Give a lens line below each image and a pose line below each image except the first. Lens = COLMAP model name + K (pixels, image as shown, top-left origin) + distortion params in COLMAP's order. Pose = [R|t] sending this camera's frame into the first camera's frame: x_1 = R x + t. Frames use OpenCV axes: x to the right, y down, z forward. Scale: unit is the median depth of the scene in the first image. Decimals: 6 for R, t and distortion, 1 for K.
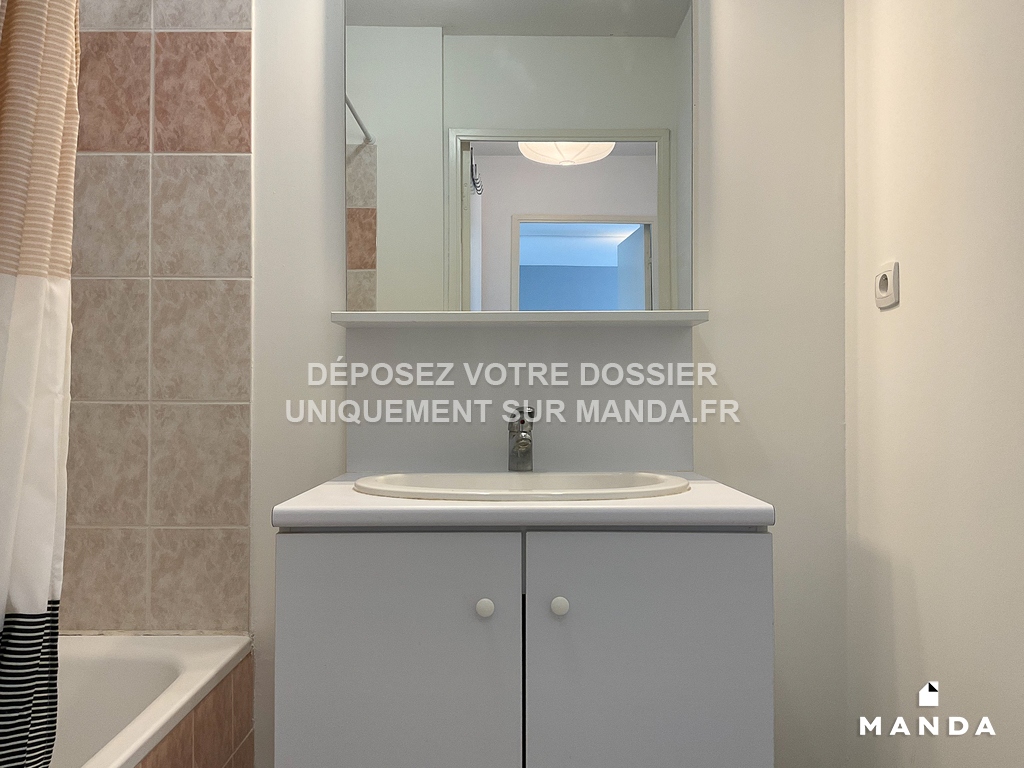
lens RADIAL K [[867.6, 0, 501.9], [0, 867.6, 381.3], [0, 0, 1]] dist [0.005309, -0.048304]
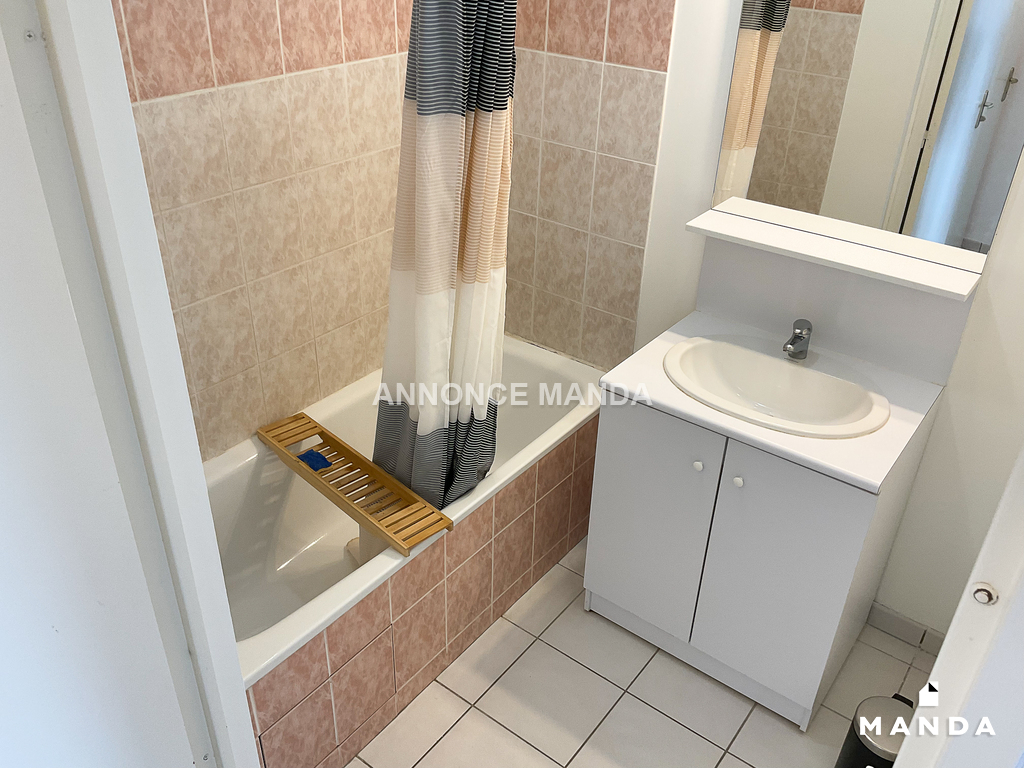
lens RADIAL K [[867.6, 0, 514.3], [0, 867.6, 389.1], [0, 0, 1]] dist [0.005309, -0.048304]
pose [[0.804897, 0.323192, -0.497682, 0.358369], [-0.025469, 0.856717, 0.515157, -0.534966], [0.592867, -0.401973, 0.697801, -0.293894]]
